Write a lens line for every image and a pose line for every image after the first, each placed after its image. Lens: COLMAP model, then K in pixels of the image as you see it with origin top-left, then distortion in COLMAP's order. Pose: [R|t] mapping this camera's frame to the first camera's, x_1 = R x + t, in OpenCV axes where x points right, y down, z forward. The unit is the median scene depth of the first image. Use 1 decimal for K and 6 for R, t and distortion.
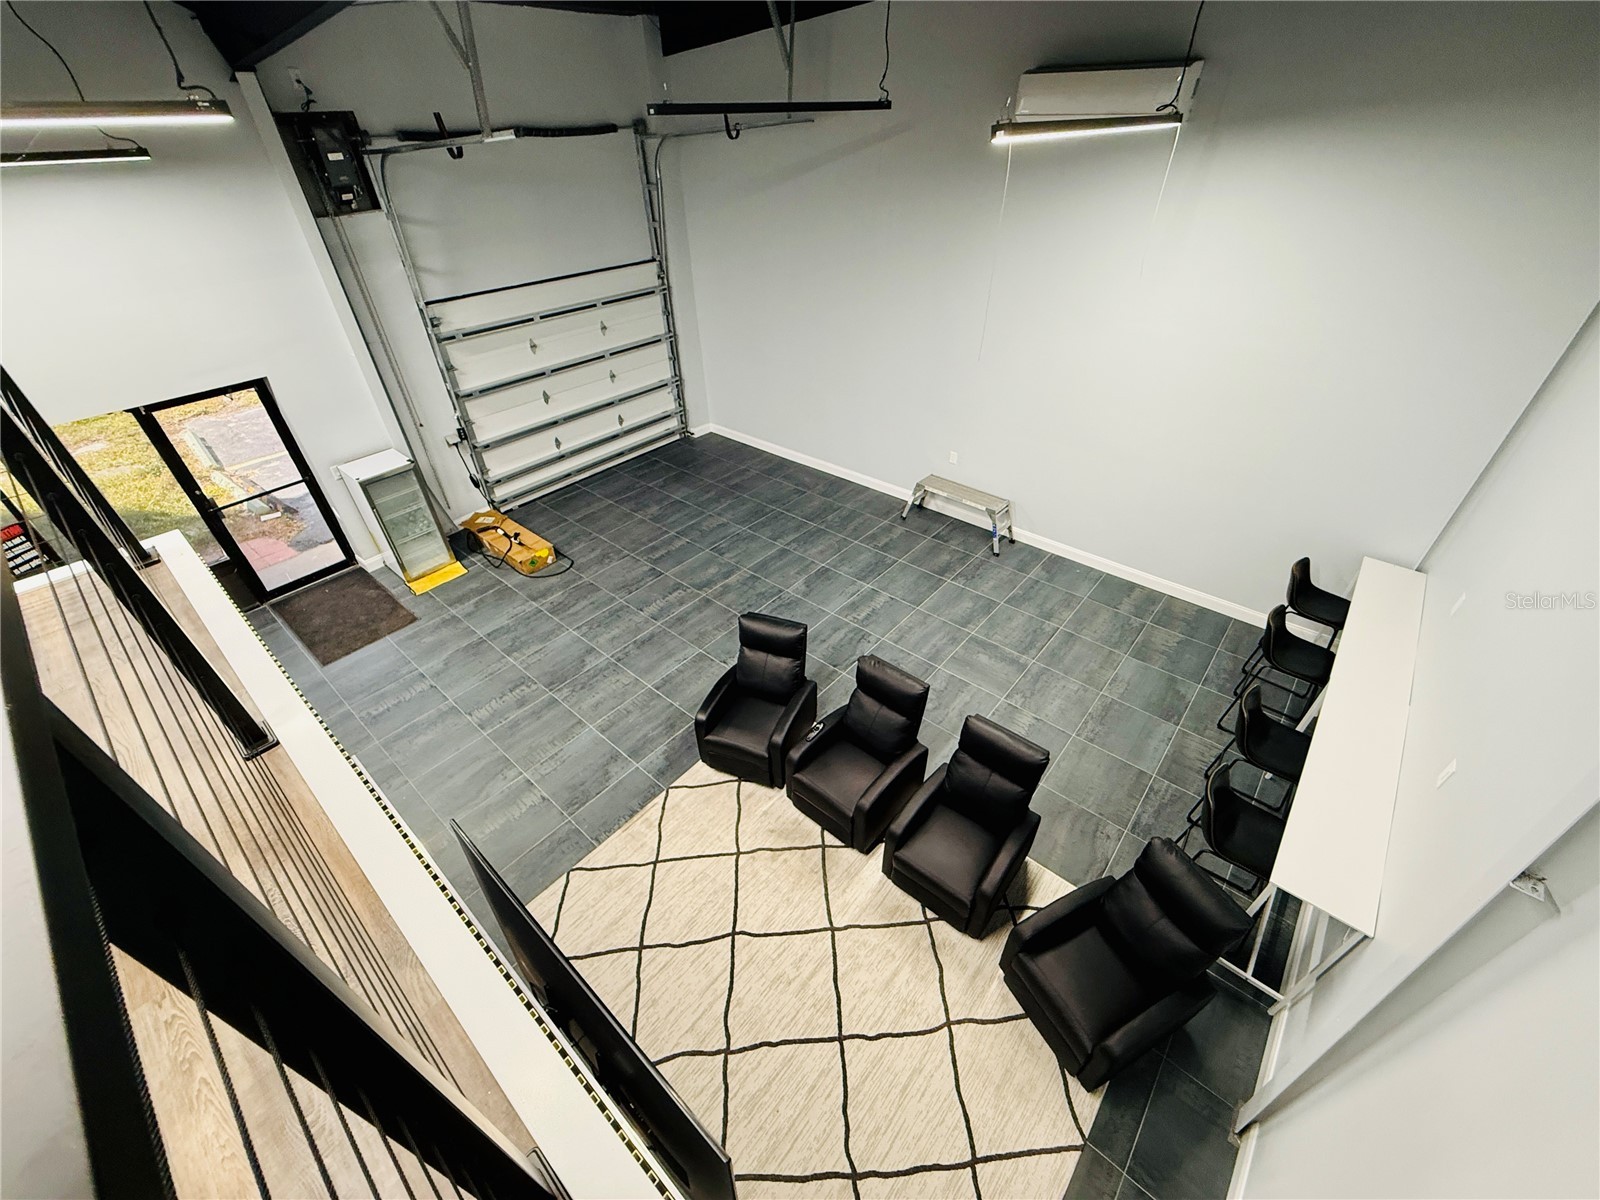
lens RADIAL K [[640.0, 0, 798.0], [0, 640.0, 599.6], [0, 0, 1]] dist [0.000178, 0.000007]
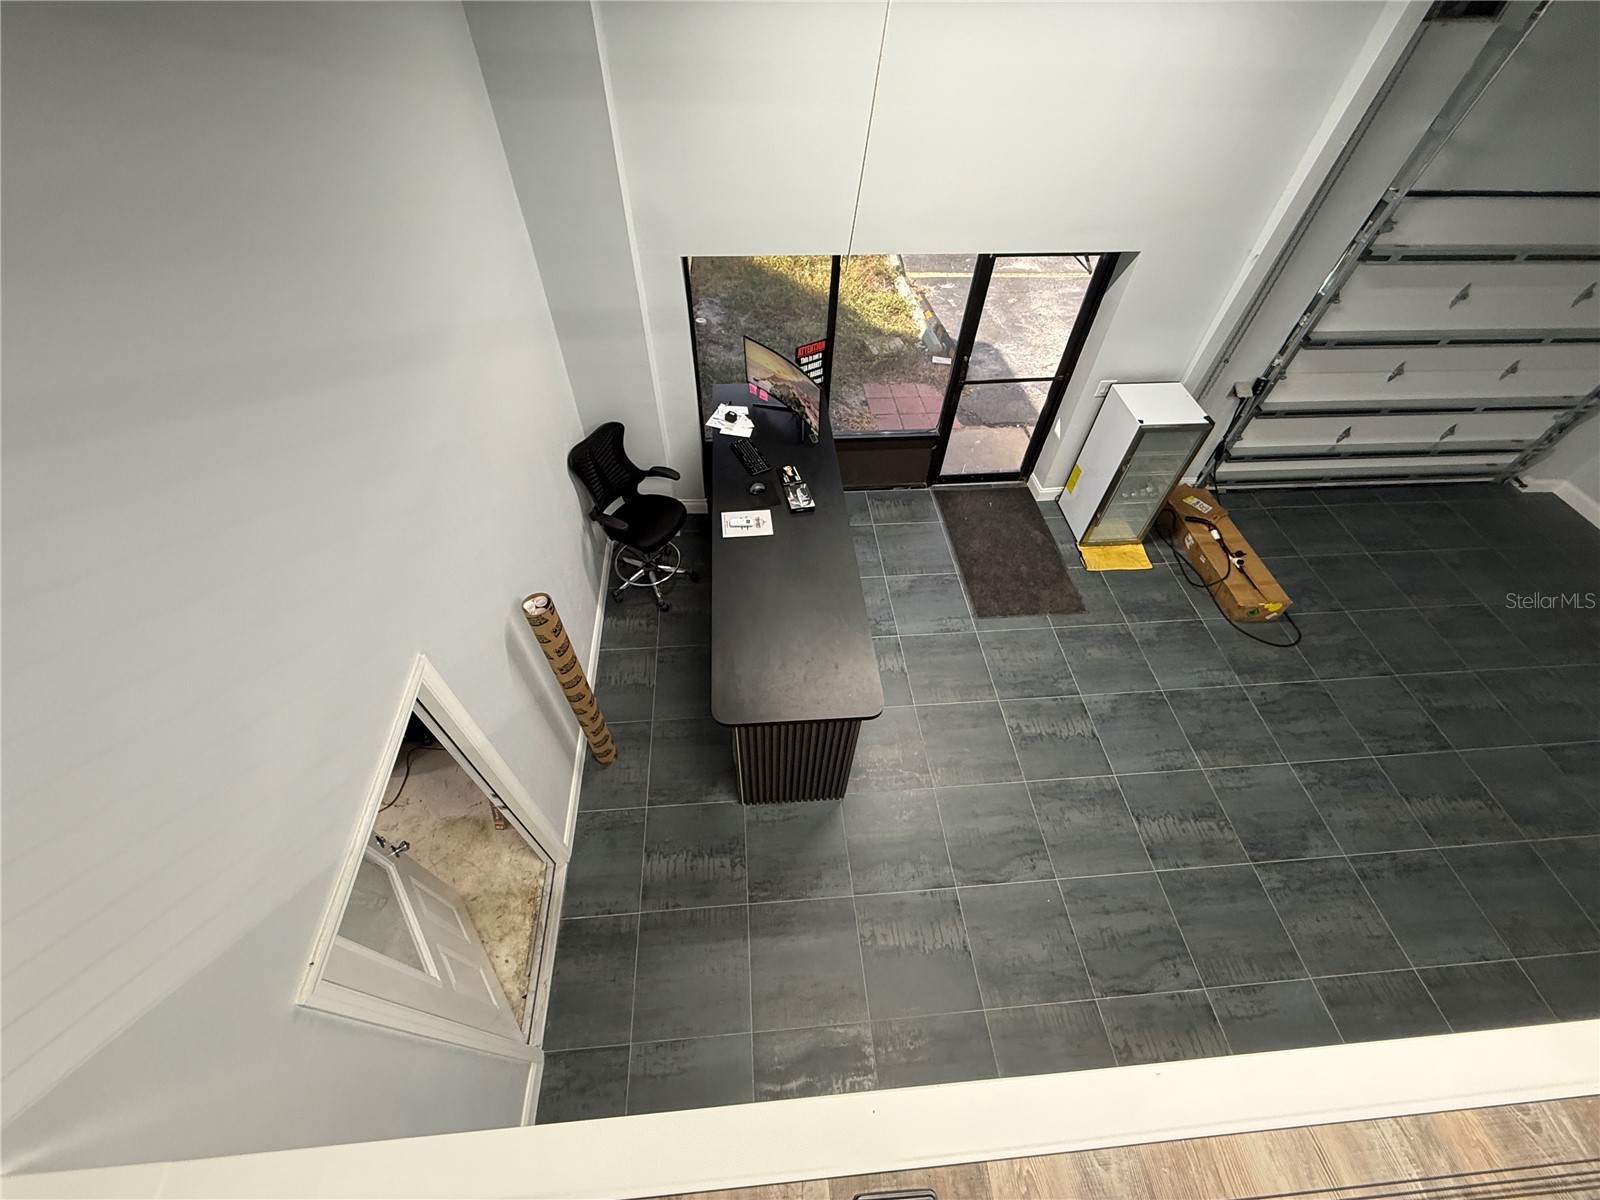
lens RADIAL K [[640.0, 0, 794.6], [0, 640.0, 599.6], [0, 0, 1]] dist [0.000178, 0.000007]
pose [[0.712309, 0.568176, -0.412057, -0.488203], [-0.458977, 0.821241, 0.338973, -0.076141], [0.530995, -0.052328, 0.845758, 0.133400]]
